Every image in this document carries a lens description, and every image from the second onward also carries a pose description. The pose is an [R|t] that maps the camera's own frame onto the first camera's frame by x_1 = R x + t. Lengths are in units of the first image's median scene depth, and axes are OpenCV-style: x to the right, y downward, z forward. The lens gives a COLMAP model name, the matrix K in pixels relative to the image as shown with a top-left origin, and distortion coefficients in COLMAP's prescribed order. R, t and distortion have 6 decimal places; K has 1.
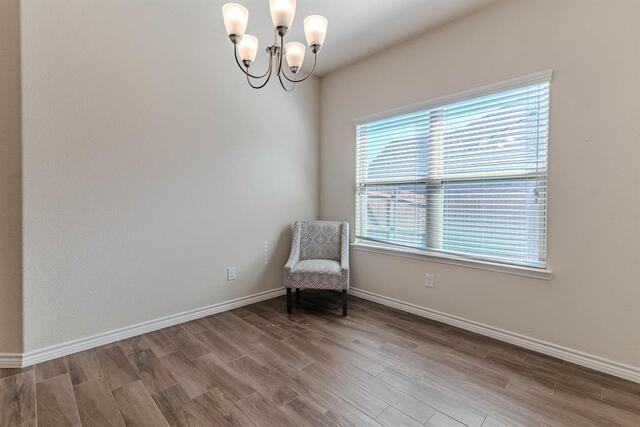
lens RADIAL K [[288.5, 0, 318.0], [0, 288.5, 201.8], [0, 0, 1]] dist [0.001200, 0.000166]
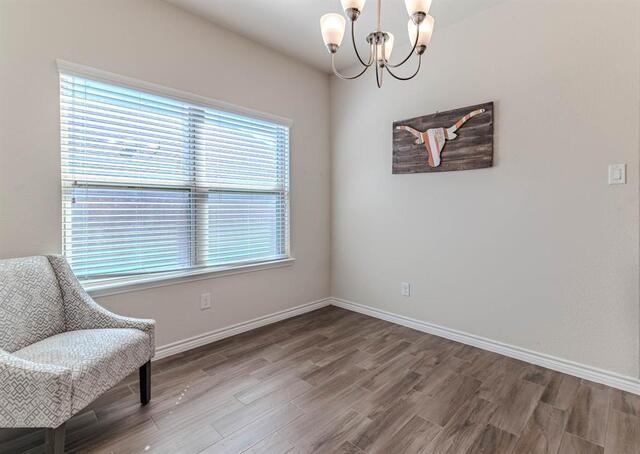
lens RADIAL K [[313.9, 0, 334.0], [0, 313.9, 210.7], [0, 0, 1]] dist [0.003136, 0.000320]
pose [[-0.039930, -0.007825, 0.999172, -0.617604], [0.007513, 0.999939, 0.008131, -0.010753], [-0.999174, 0.007832, -0.039868, 0.670563]]
